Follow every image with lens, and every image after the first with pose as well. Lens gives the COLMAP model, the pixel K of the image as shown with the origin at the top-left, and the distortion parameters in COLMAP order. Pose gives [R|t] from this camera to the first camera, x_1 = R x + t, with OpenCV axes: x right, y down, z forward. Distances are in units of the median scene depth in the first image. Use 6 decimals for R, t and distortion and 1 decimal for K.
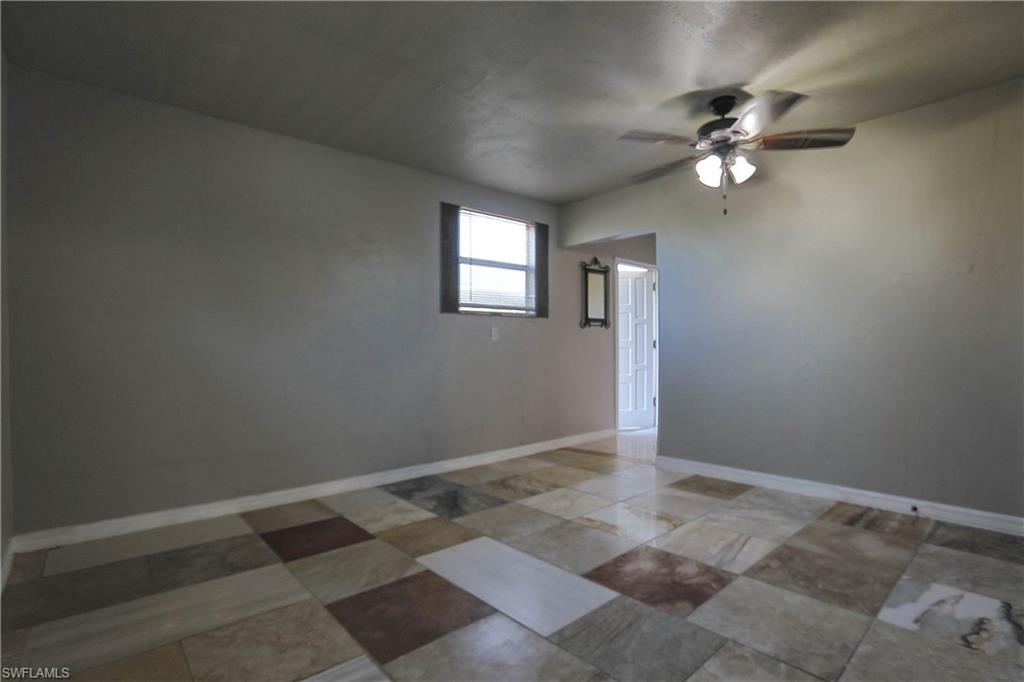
lens RADIAL K [[498.4, 0, 512.0], [0, 498.4, 341.0], [0, 0, 1]] dist [-0.080608, 0.036265]
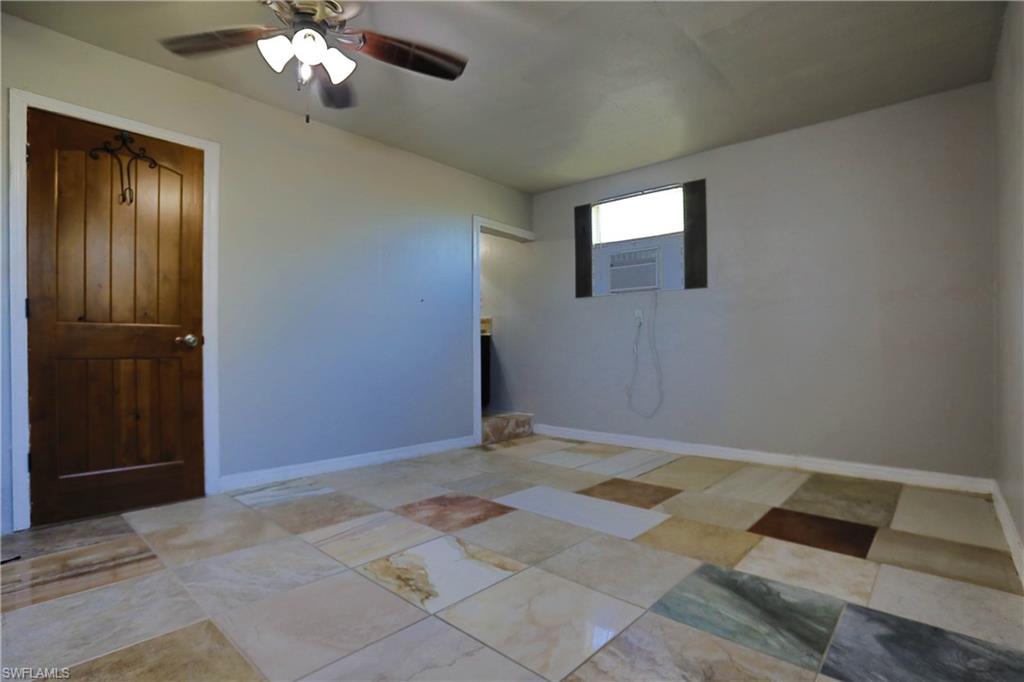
lens RADIAL K [[498.4, 0, 512.0], [0, 498.4, 341.0], [0, 0, 1]] dist [-0.080608, 0.036265]
pose [[-0.994321, 0.005244, -0.106291, 0.242763], [0.007364, 0.999782, -0.019560, 0.075495], [0.106165, -0.020232, -0.994143, 1.891192]]
